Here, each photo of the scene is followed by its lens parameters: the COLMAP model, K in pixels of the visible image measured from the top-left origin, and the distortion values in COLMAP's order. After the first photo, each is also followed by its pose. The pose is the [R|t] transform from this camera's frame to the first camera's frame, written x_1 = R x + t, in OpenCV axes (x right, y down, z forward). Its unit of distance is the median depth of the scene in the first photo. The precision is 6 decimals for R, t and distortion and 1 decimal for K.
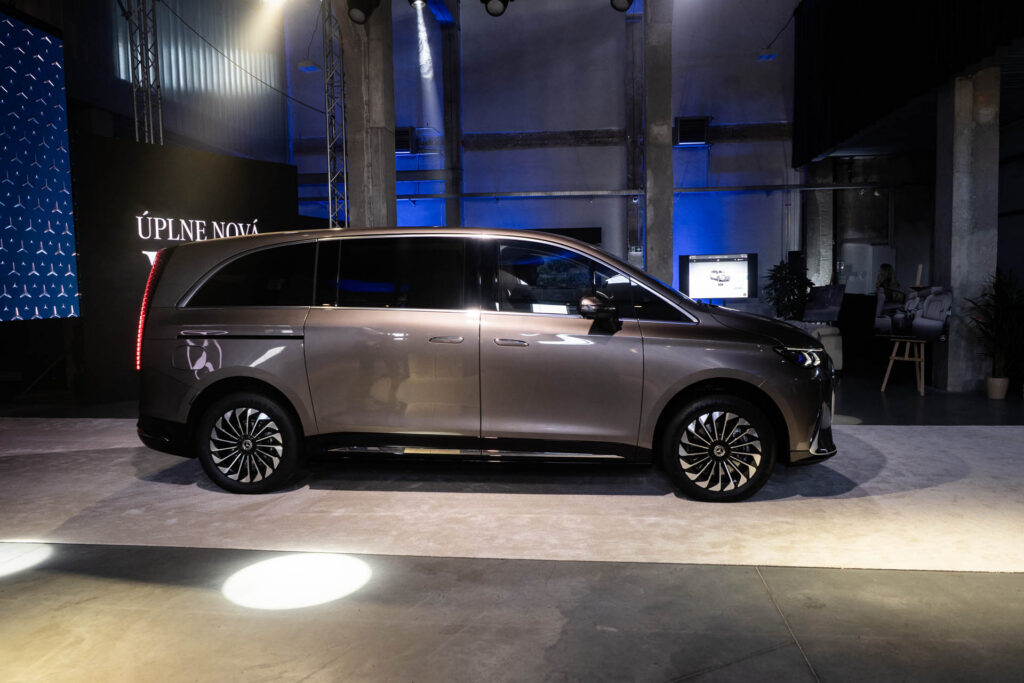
lens RADIAL K [[726.9, 0, 514.3], [0, 726.9, 337.0], [0, 0, 1]] dist [-0.011369, 0.001264]
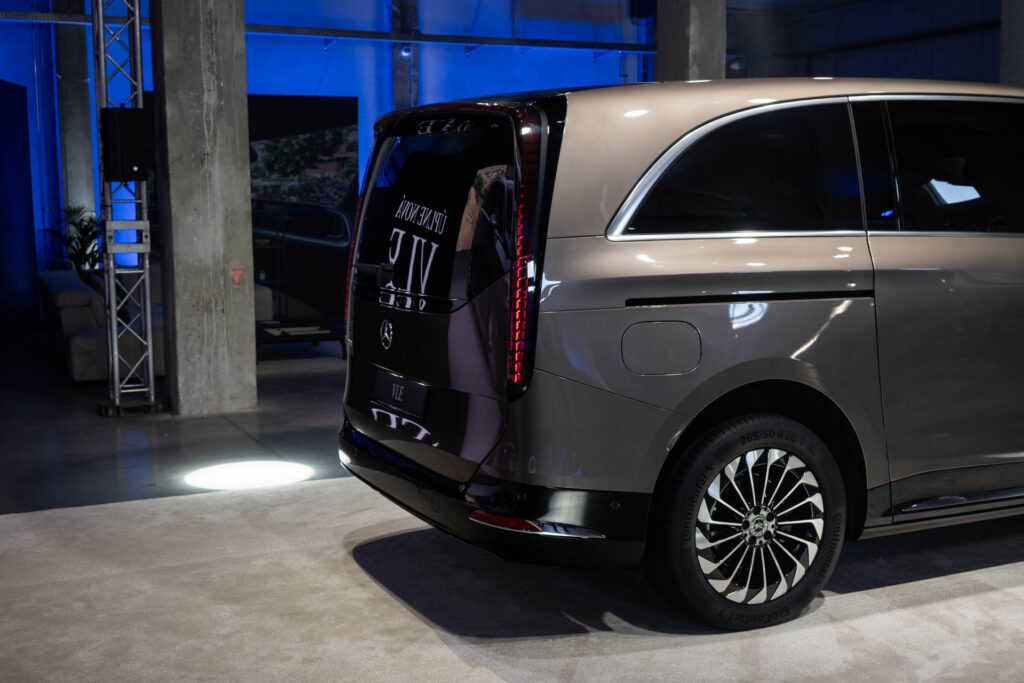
lens RADIAL K [[1222.4, 0, 516.1], [0, 1222.4, 341.8], [0, 0, 1]] dist [0.007954, 0.000000]
pose [[0.852216, -0.055922, 0.520193, -0.506315], [0.033744, 0.998076, 0.052015, -0.011165], [-0.522101, -0.026774, 0.852463, 0.218357]]
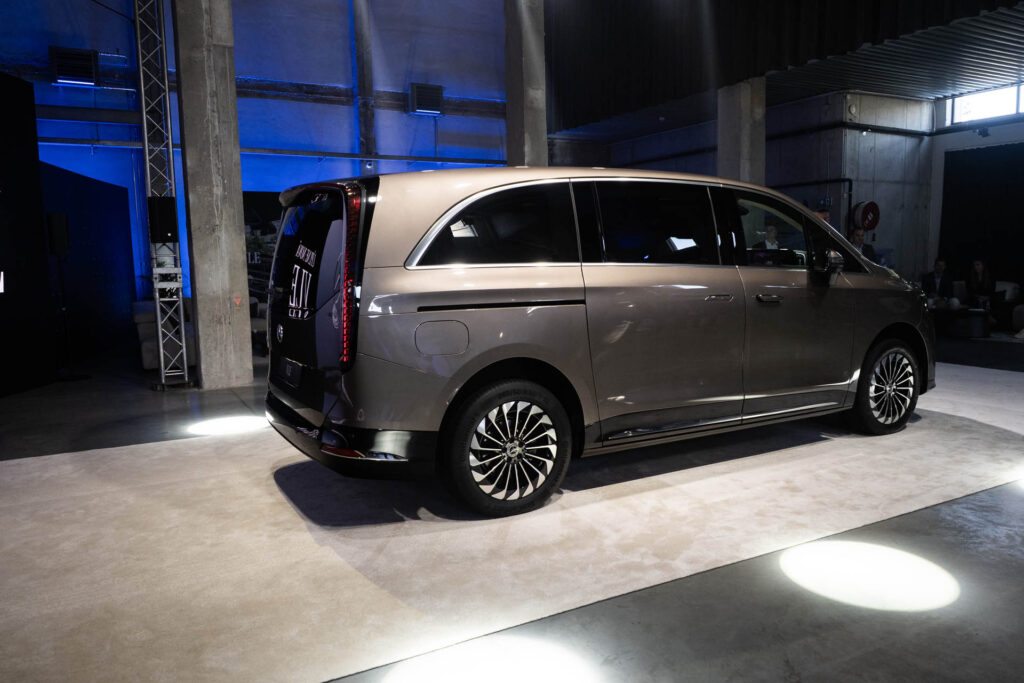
lens RADIAL K [[726.9, 0, 504.4], [0, 726.9, 344.8], [0, 0, 1]] dist [-0.011369, 0.001264]
pose [[0.823306, -0.071180, 0.563117, -0.437605], [0.047208, 0.997255, 0.057037, -0.002539], [-0.565631, -0.020375, 0.824407, 0.210483]]
